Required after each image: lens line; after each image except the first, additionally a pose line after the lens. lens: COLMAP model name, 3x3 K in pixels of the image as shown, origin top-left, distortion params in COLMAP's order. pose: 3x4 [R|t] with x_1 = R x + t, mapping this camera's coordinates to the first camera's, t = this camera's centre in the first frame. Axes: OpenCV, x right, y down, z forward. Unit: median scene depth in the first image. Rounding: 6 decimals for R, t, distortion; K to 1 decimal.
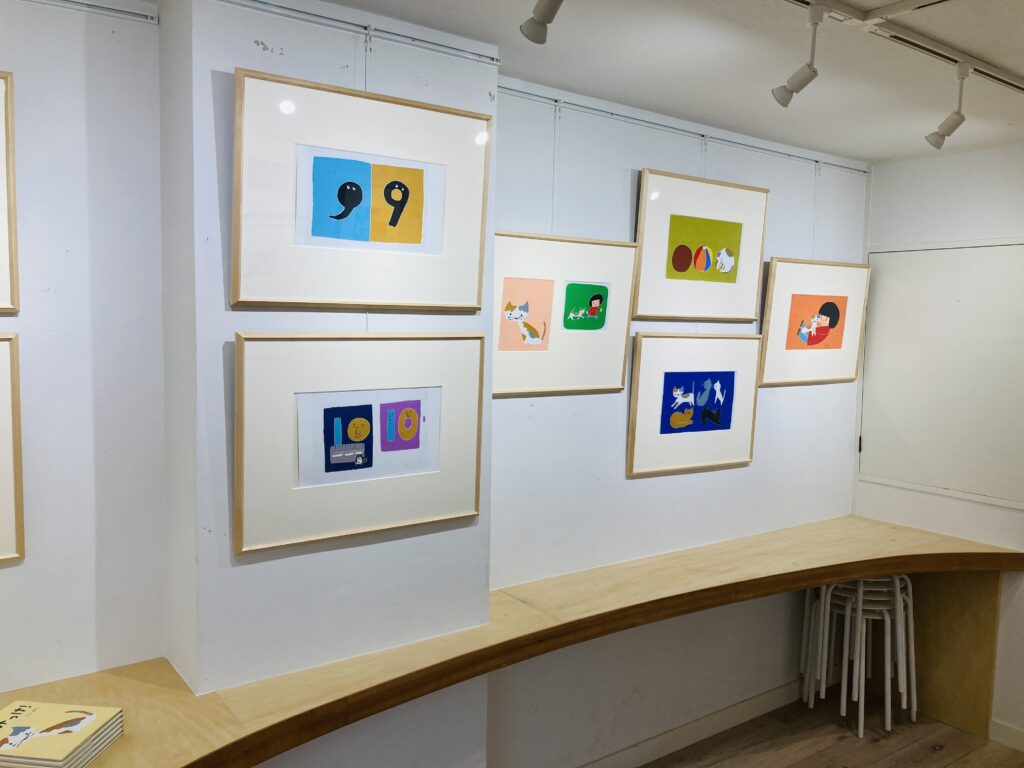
lens RADIAL K [[851.9, 0, 514.4], [0, 851.9, 388.1], [0, 0, 1]] dist [0.046412, -0.000978]
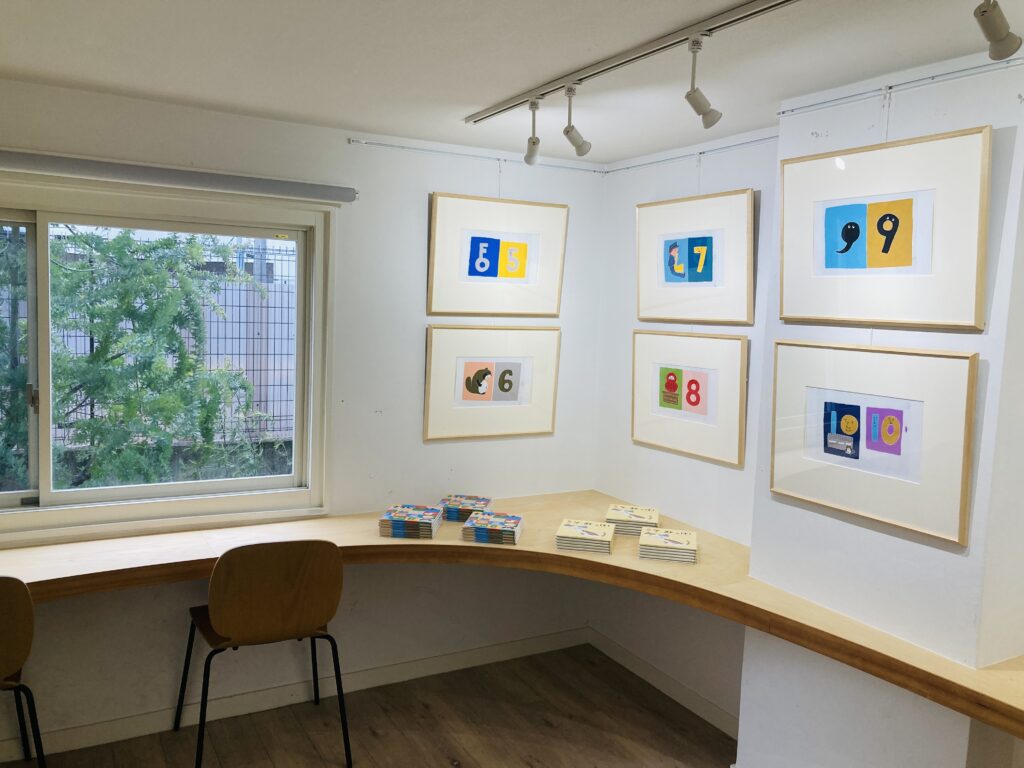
lens RADIAL K [[851.9, 0, 511.7], [0, 851.9, 382.7], [0, 0, 1]] dist [0.046412, -0.000978]
pose [[-0.116695, 0.081148, -0.989847, 1.083113], [-0.116598, 0.988645, 0.094795, -0.070346], [0.986300, 0.126477, -0.105908, 0.660522]]
